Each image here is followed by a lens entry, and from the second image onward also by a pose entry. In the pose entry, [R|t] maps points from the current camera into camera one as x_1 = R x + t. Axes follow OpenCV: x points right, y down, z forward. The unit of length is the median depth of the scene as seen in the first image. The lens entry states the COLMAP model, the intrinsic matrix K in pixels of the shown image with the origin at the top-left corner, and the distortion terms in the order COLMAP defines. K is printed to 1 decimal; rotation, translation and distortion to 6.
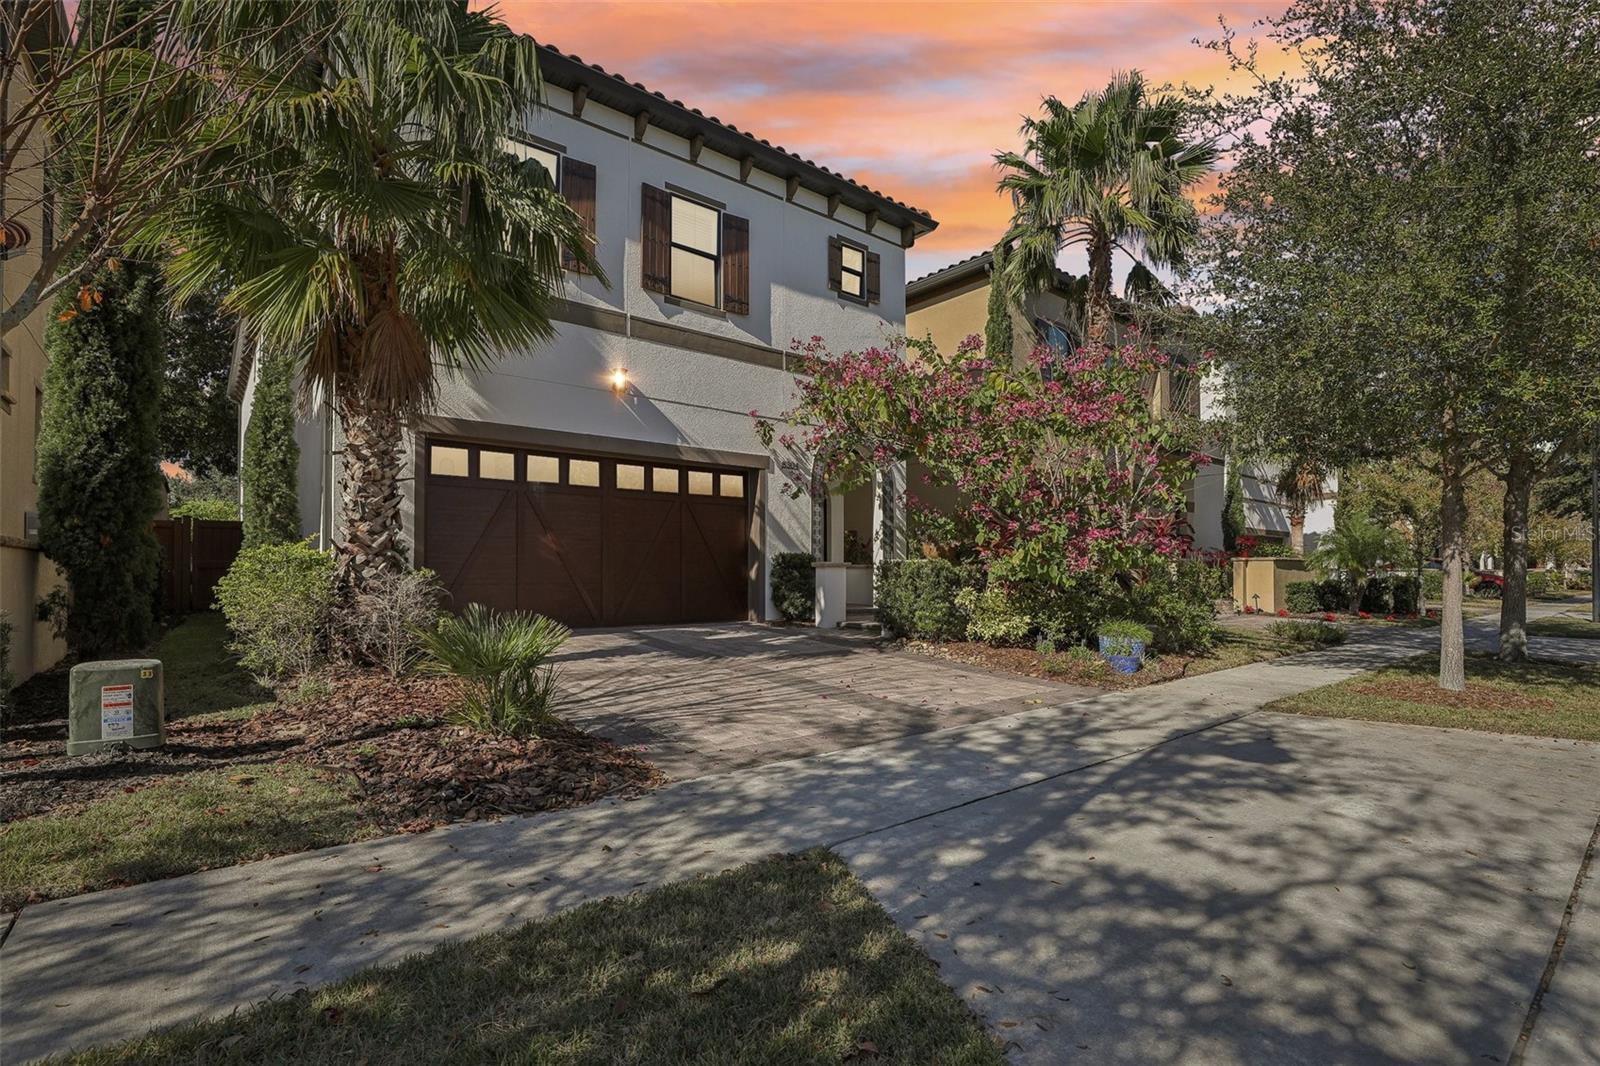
lens RADIAL K [[733.5, 0, 800.5], [0, 733.5, 537.0], [0, 0, 1]] dist [-0.020596, 0.007148]
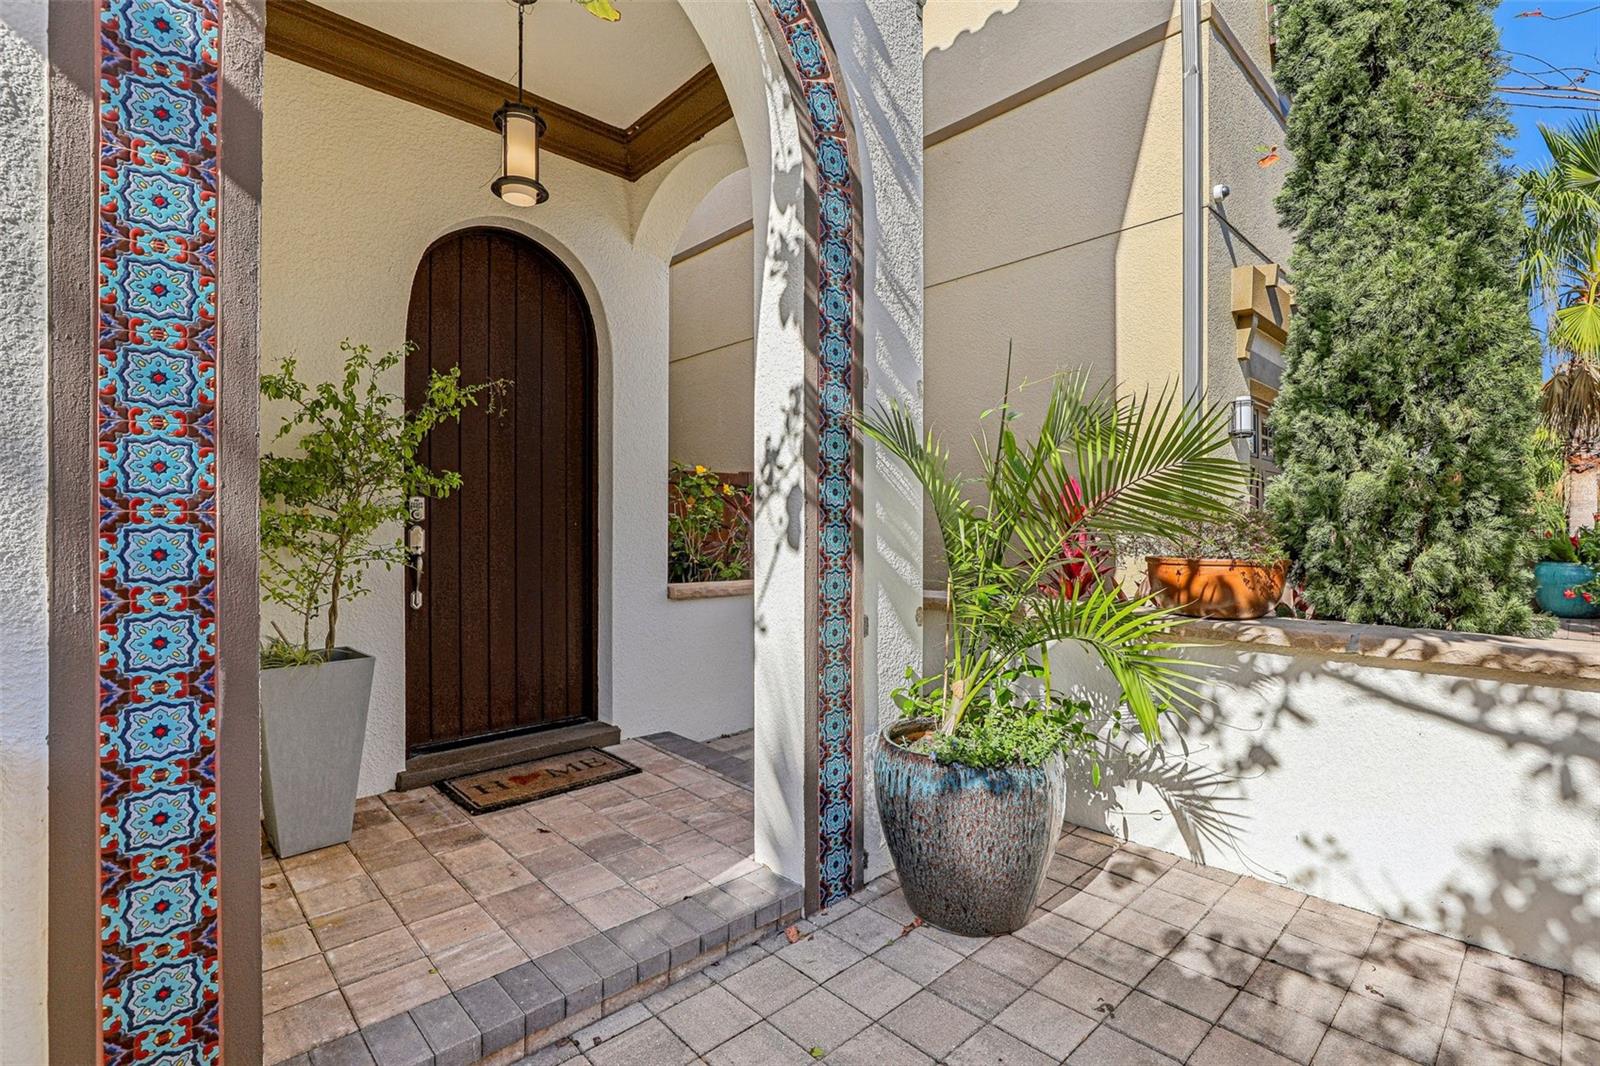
lens RADIAL K [[733.5, 0, 804.6], [0, 733.5, 532.2], [0, 0, 1]] dist [-0.020596, 0.007148]
pose [[0.998912, -0.002552, 0.046555, 0.103524], [0.001047, 0.999477, 0.032322, 0.006874], [-0.046613, -0.032238, 0.998393, 0.816803]]
